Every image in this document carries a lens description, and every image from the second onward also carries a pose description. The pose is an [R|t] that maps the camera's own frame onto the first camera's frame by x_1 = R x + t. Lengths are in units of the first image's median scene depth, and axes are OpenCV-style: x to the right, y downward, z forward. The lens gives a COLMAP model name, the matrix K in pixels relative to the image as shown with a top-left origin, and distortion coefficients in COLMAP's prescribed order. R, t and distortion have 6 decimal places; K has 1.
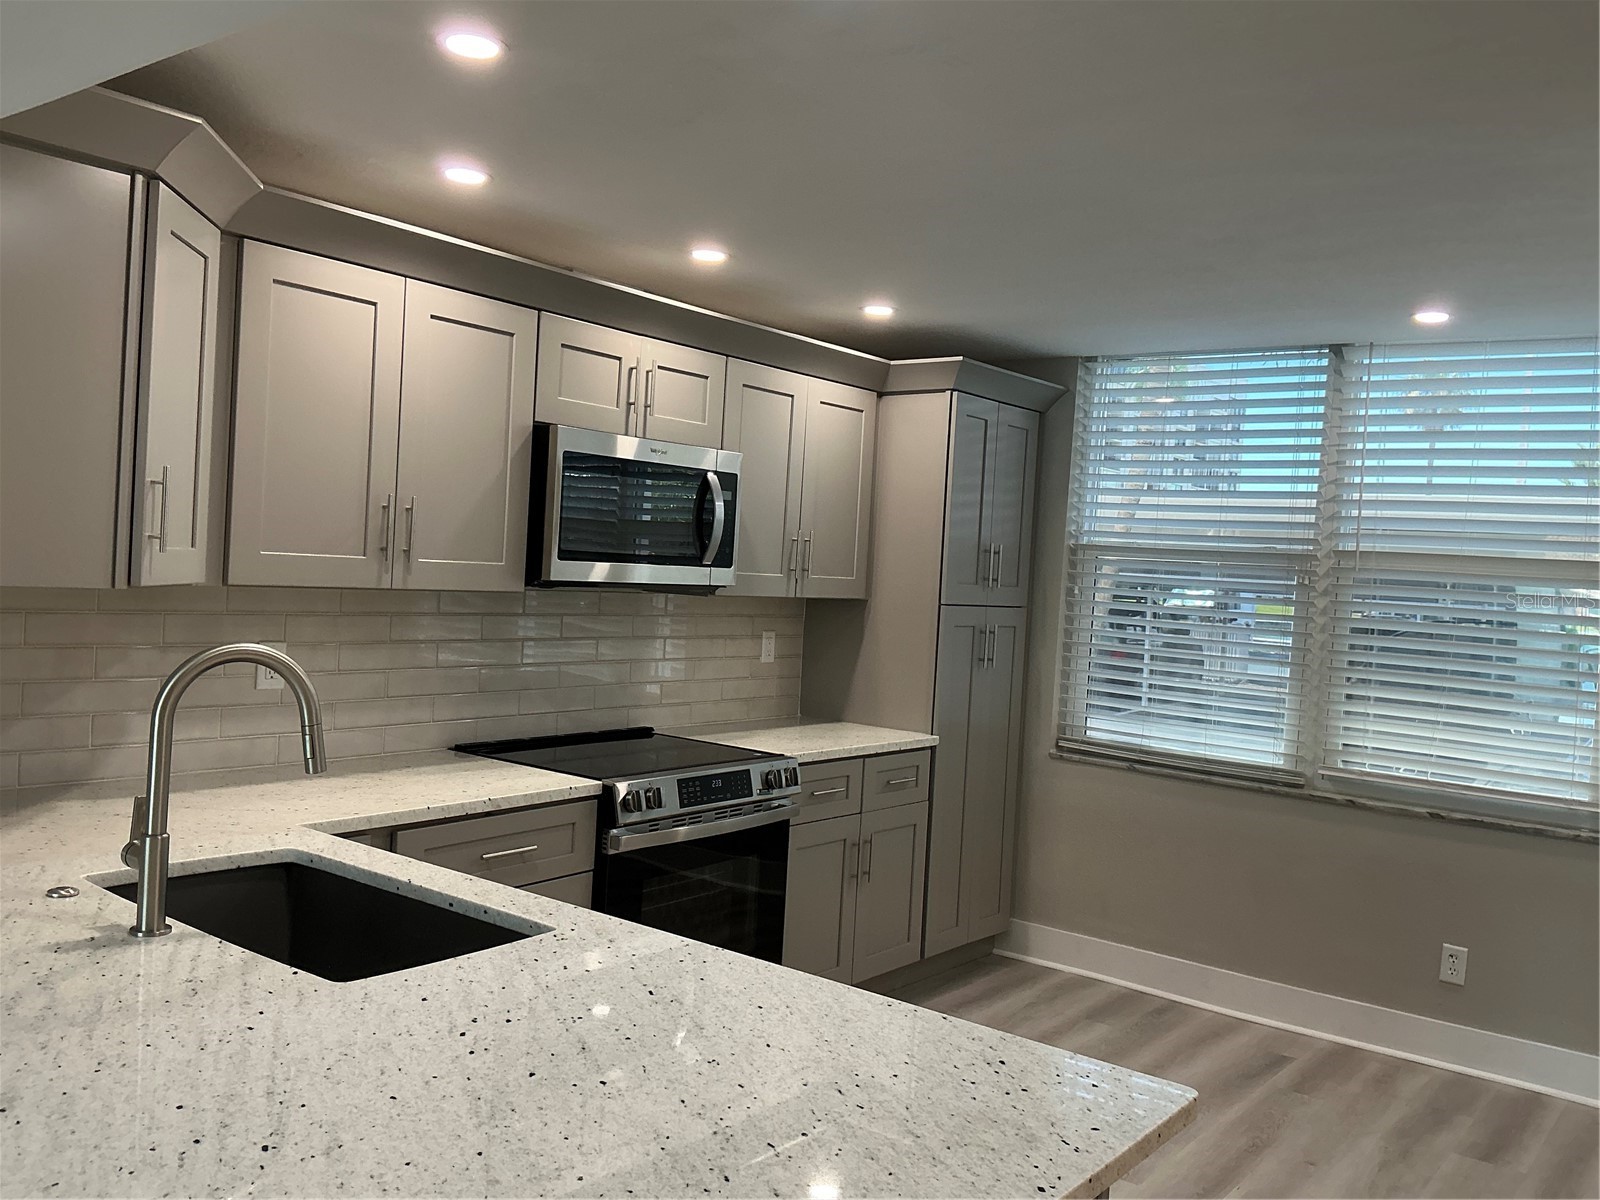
lens RADIAL K [[1325.4, 0, 800.0], [0, 1325.4, 600.0], [0, 0, 1]] dist [0.159469, -0.329603]
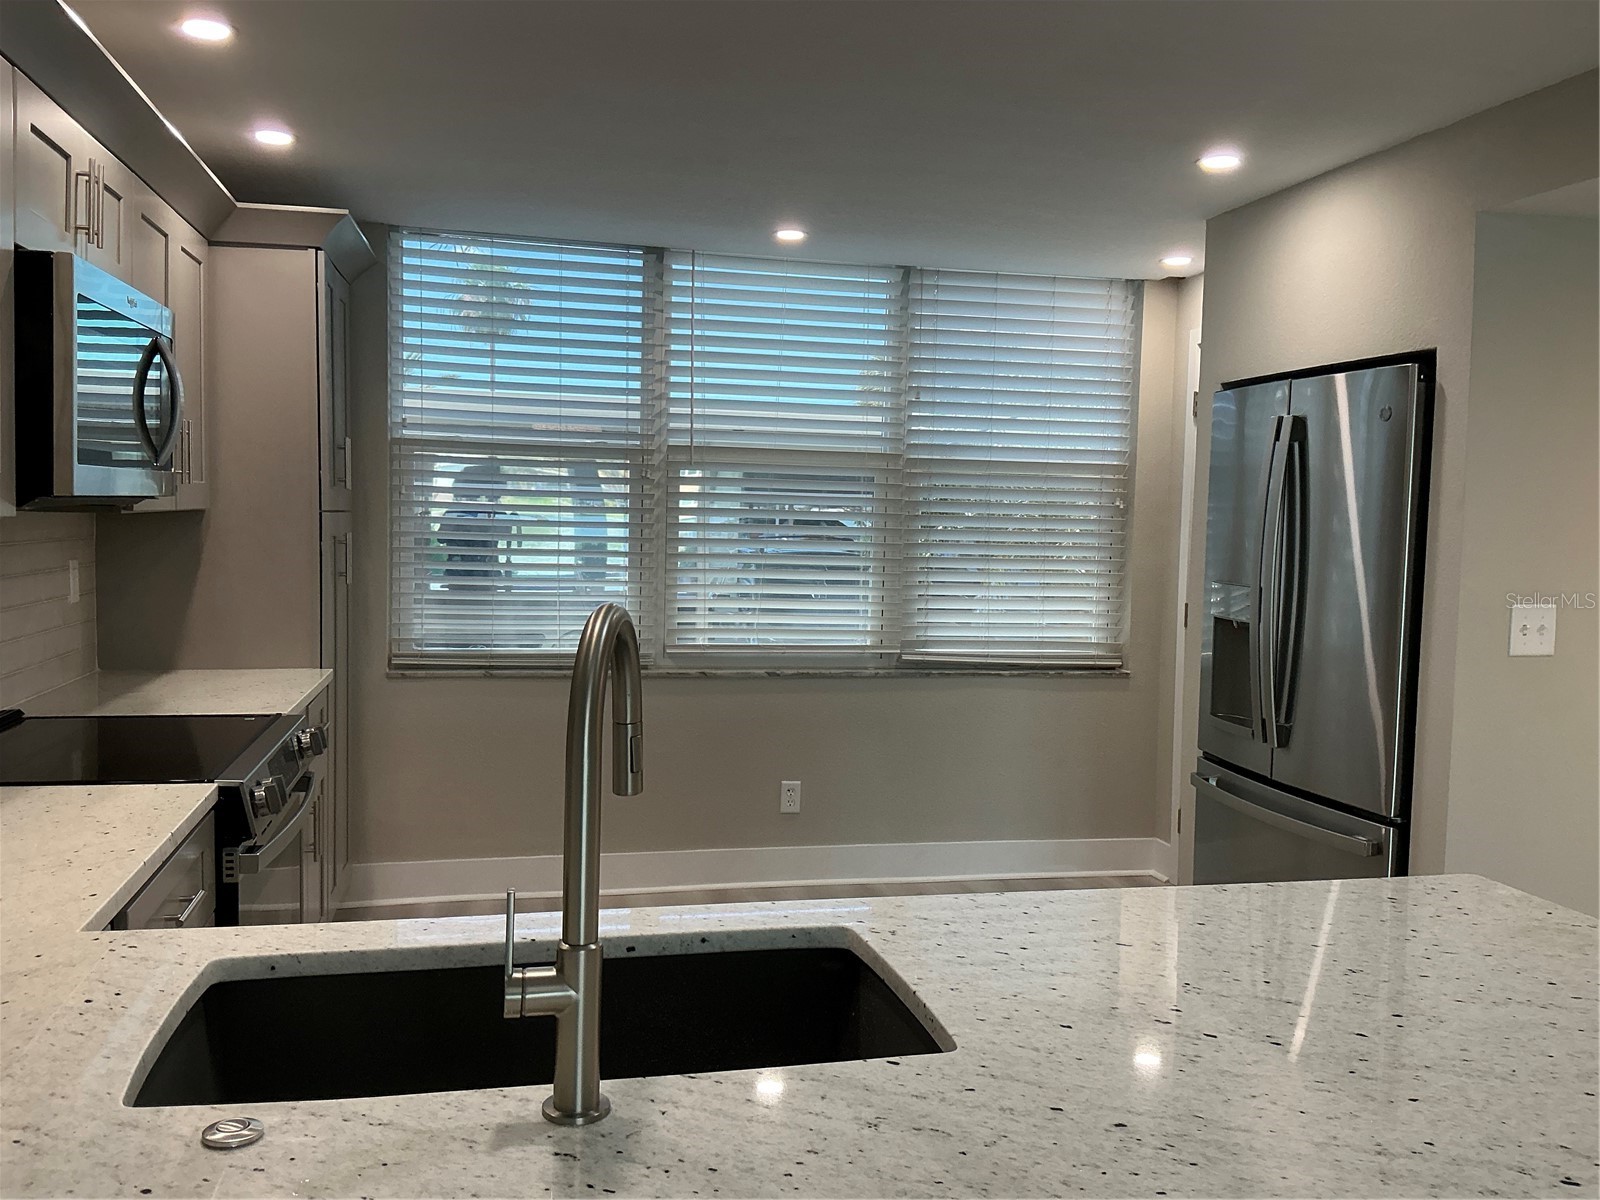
lens RADIAL K [[1325.4, 0, 800.0], [0, 1325.4, 600.0], [0, 0, 1]] dist [0.159469, -0.329603]
pose [[0.635566, -0.095231, 0.766151, -0.379406], [0.035364, 0.994913, 0.094329, -0.010850], [-0.771236, -0.032858, 0.635700, 0.253630]]
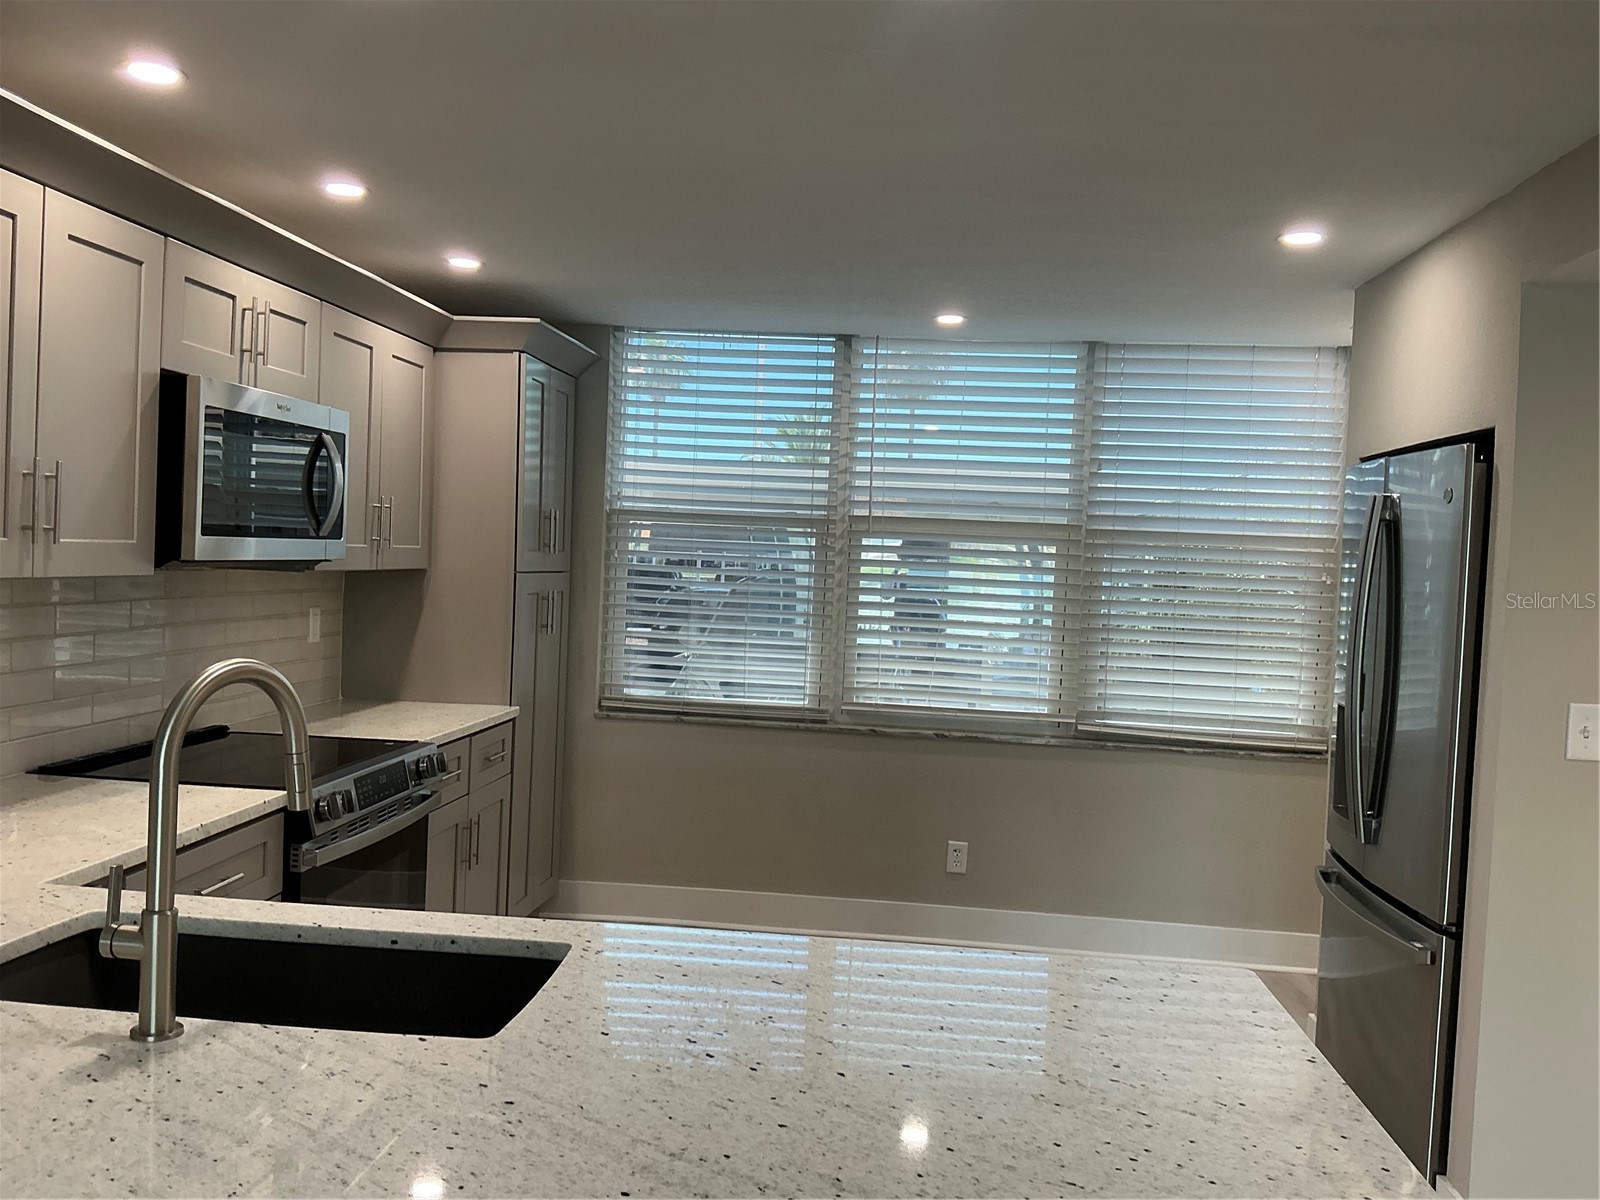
lens RADIAL K [[1325.4, 0, 800.0], [0, 1325.4, 600.0], [0, 0, 1]] dist [0.159469, -0.329603]
pose [[0.846805, -0.040990, 0.530322, -0.256367], [0.021905, 0.998868, 0.042229, -0.014132], [-0.531452, -0.024143, 0.846744, 0.063724]]
